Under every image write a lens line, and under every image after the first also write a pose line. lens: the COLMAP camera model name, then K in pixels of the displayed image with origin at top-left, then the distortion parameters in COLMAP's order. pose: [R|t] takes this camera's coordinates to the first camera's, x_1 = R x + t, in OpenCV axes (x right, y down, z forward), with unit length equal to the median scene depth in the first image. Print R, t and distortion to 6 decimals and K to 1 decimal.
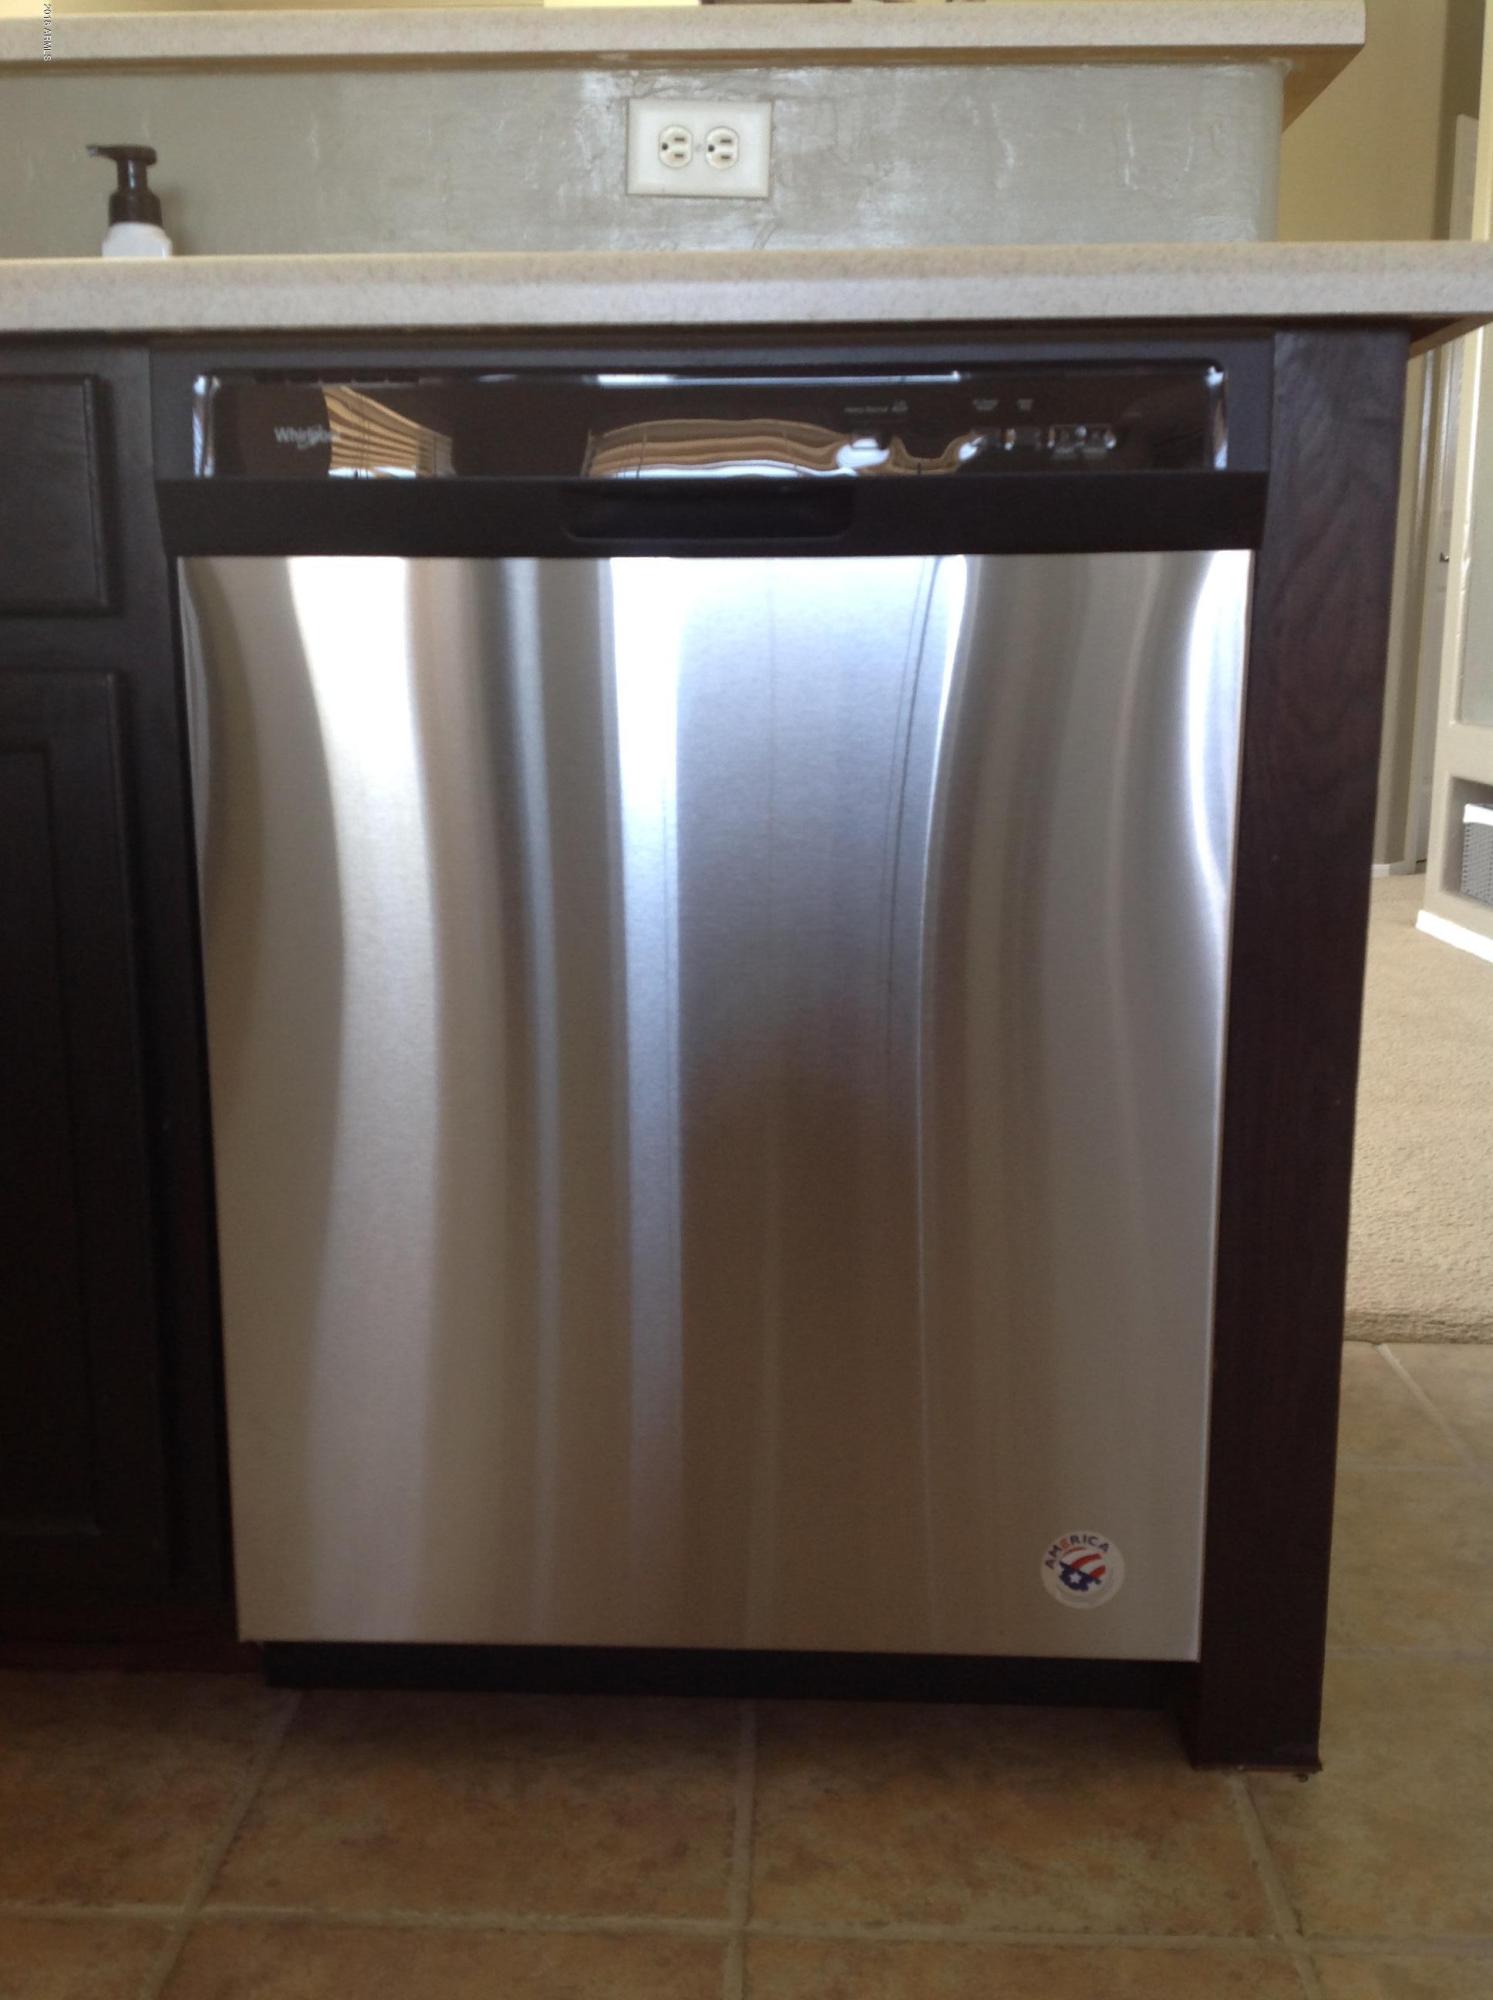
lens RADIAL K [[1961.6, 0, 741.8], [0, 1961.6, 940.0], [0, 0, 1]] dist [0.011748, 0.001066]
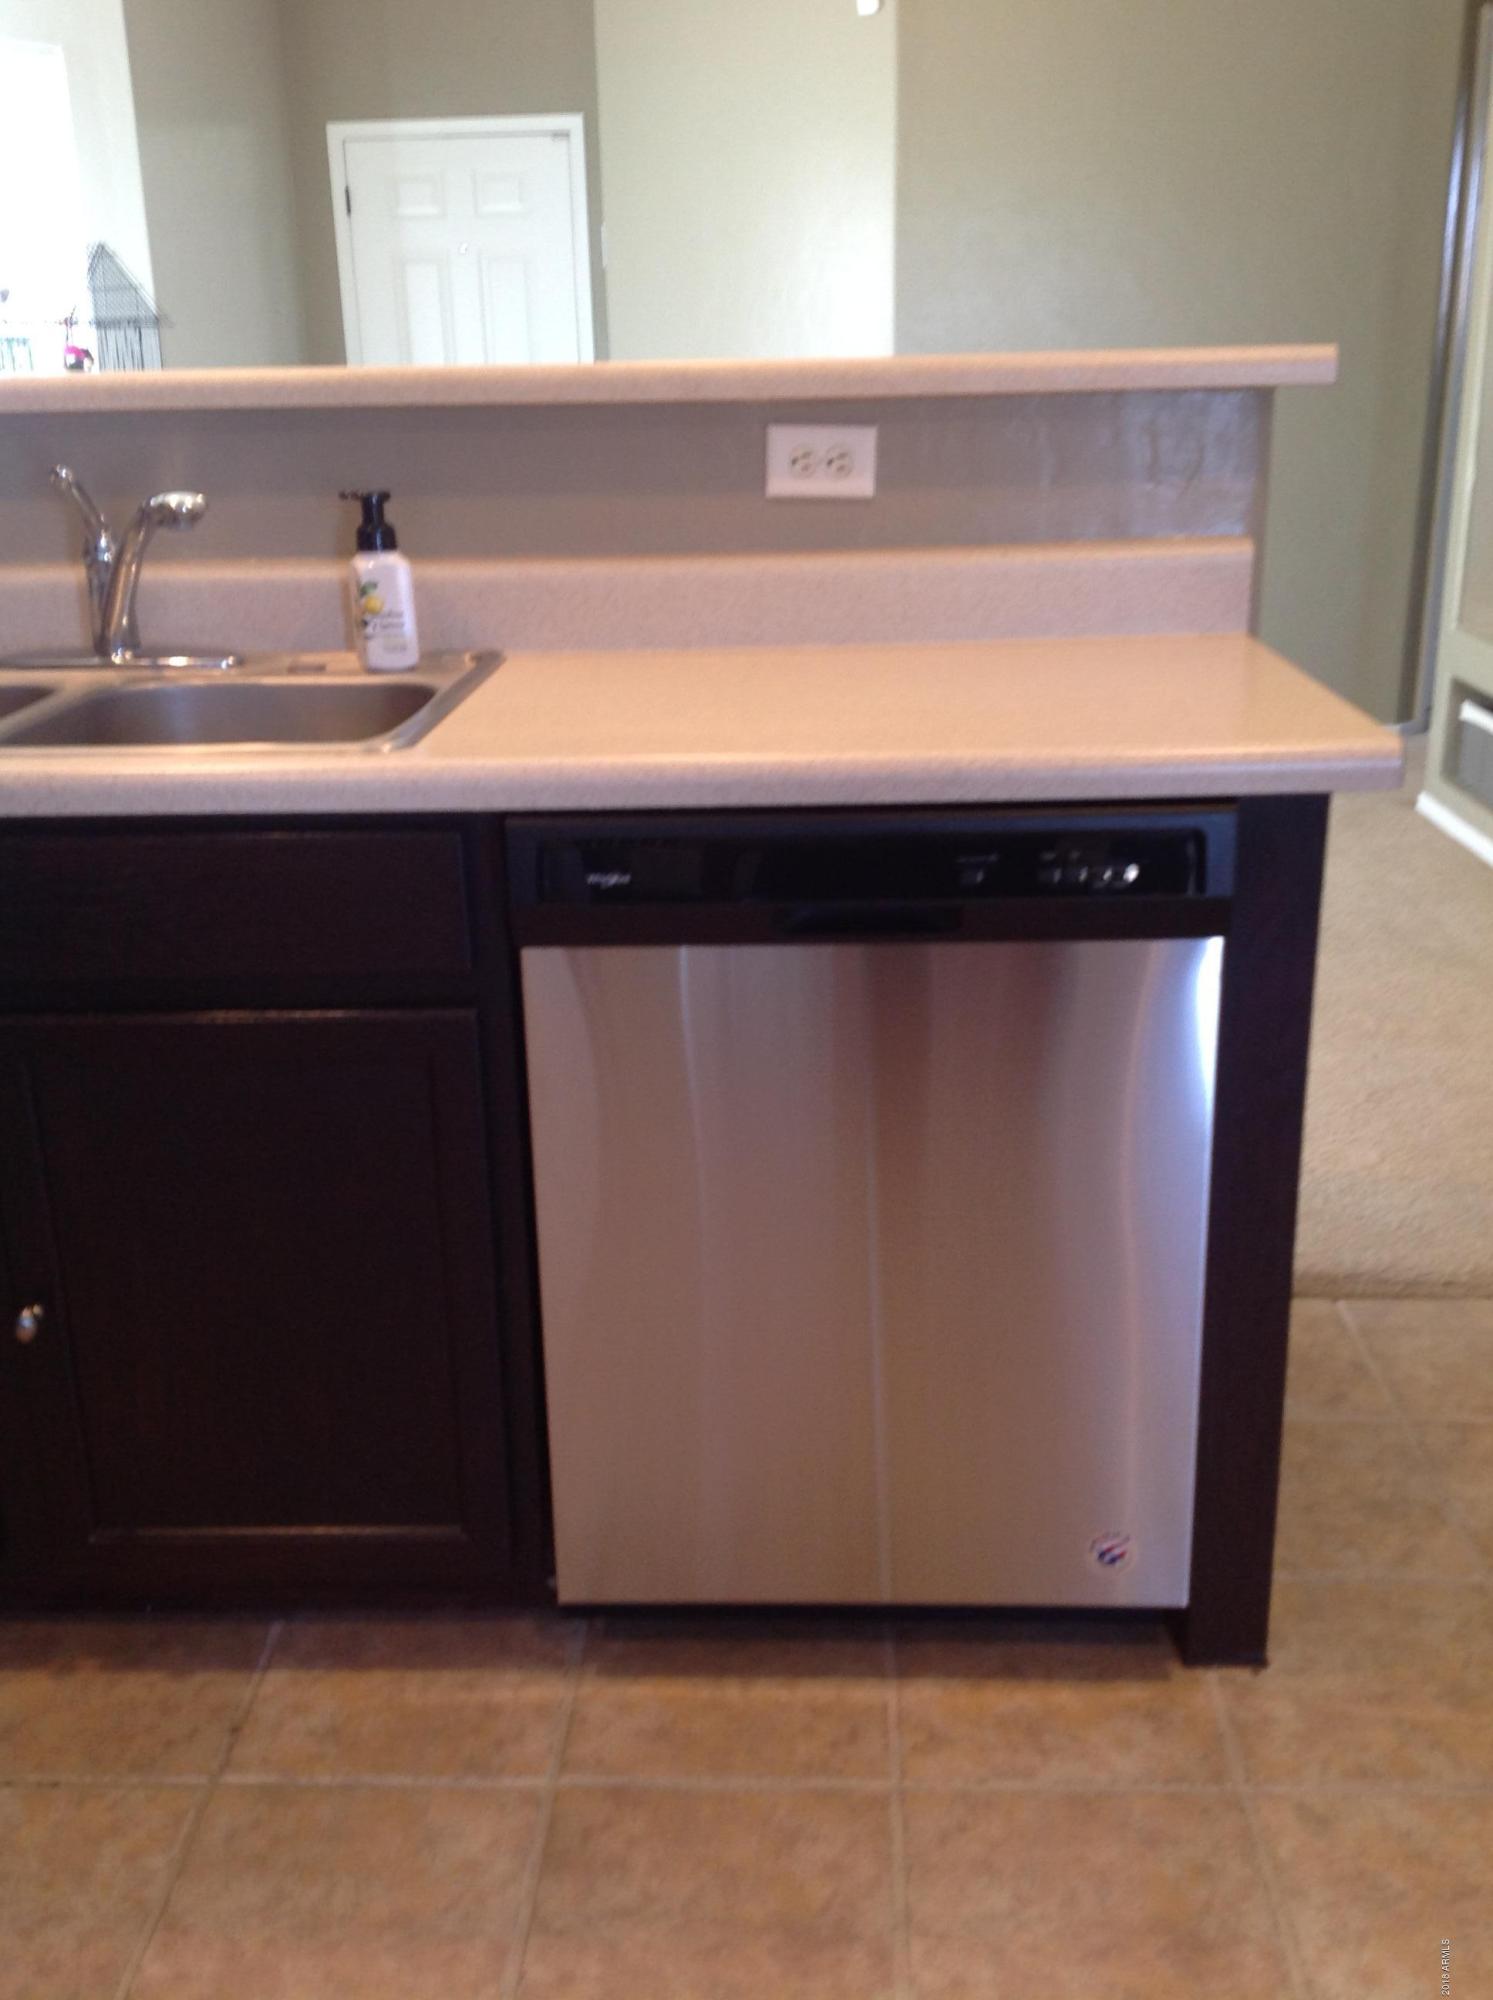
lens RADIAL K [[1917.2, 0, 799.1], [0, 1917.2, 992.8], [0, 0, 1]] dist [0.157857, -0.323166]
pose [[0.999760, -0.019868, 0.009221, -0.076499], [0.018273, 0.988660, 0.149058, -0.343698], [-0.012078, -0.148854, 0.988785, -0.434409]]
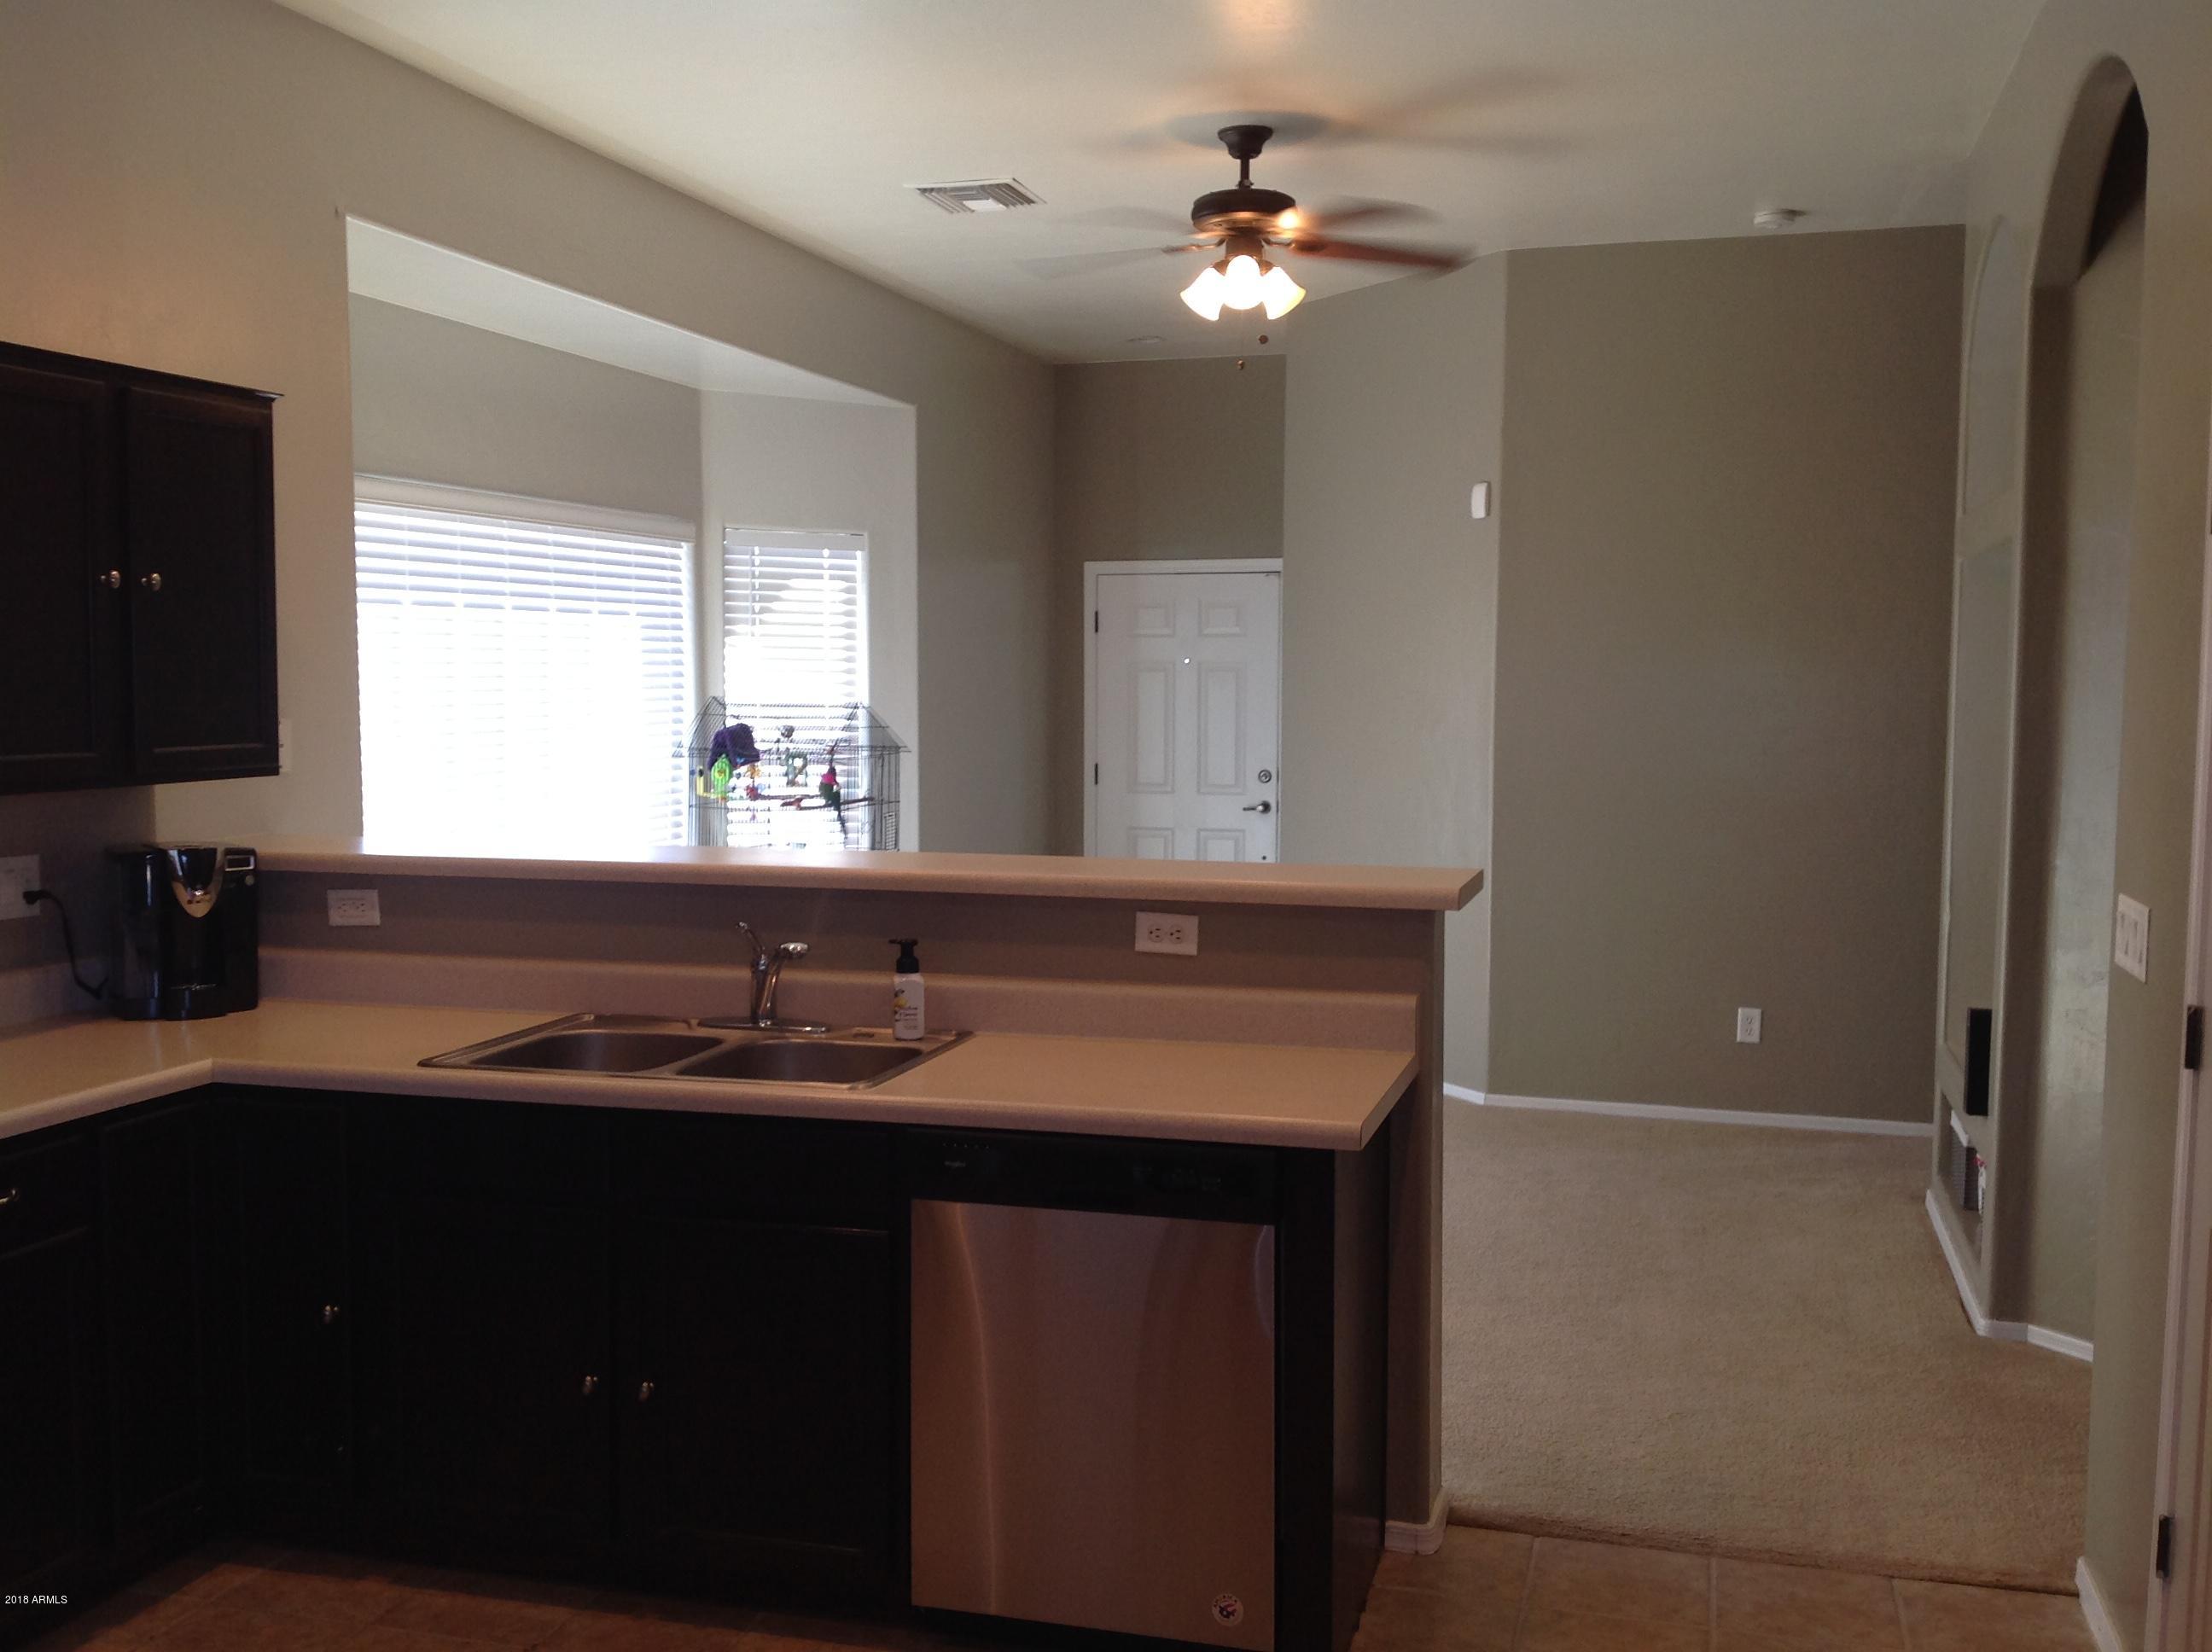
lens RADIAL K [[2120.3, 0, 1115.3], [0, 2120.3, 833.5], [0, 0, 1]] dist [0.157857, -0.323166]
pose [[0.972446, 0.026626, -0.231603, 0.645755], [-0.048335, 0.994896, -0.088572, -0.419850], [0.228063, 0.097326, 0.968770, -1.809196]]
